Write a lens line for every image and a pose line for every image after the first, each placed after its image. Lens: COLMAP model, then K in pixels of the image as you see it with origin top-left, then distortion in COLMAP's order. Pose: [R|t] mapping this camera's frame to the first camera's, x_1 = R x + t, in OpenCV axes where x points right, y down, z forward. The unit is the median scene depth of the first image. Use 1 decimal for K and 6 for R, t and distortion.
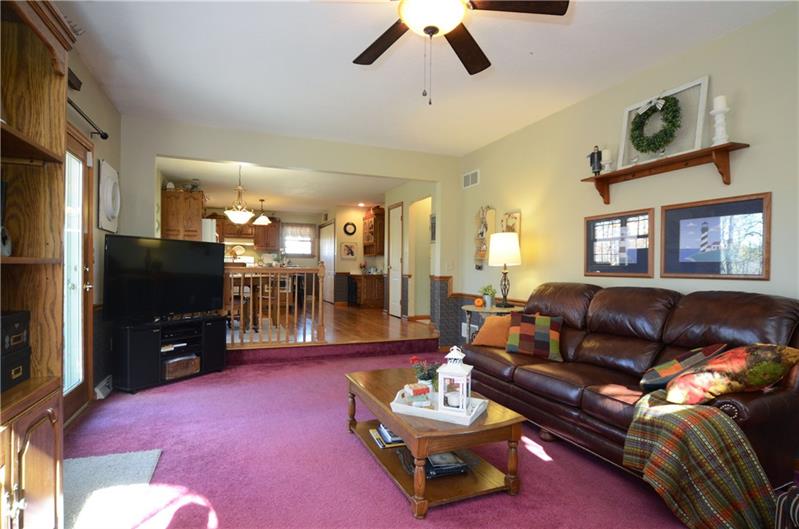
lens RADIAL K [[422.1, 0, 399.5], [0, 422.1, 267.5], [0, 0, 1]] dist [-0.000735, -0.000128]
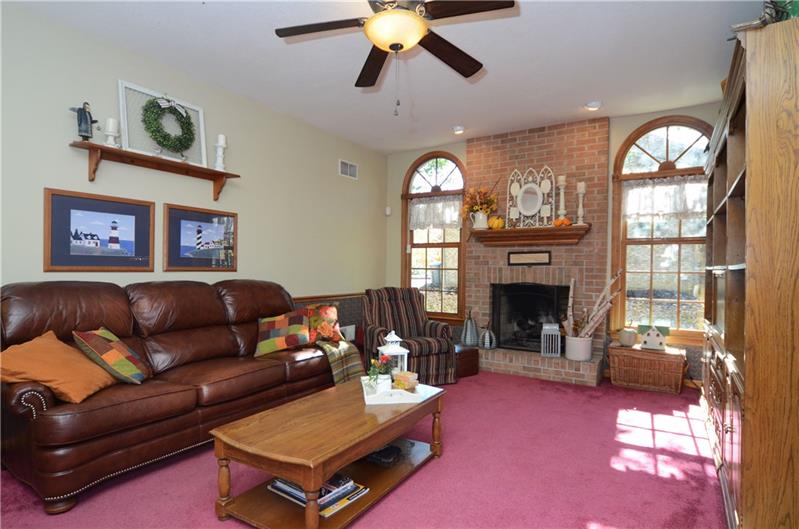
lens RADIAL K [[422.1, 0, 398.6], [0, 422.1, 266.9], [0, 0, 1]] dist [-0.000735, -0.000128]
pose [[-0.559118, -0.008652, 0.829043, -0.615294], [-0.012750, 0.999917, 0.001836, 0.003983], [-0.828990, -0.009544, -0.559182, 1.179545]]
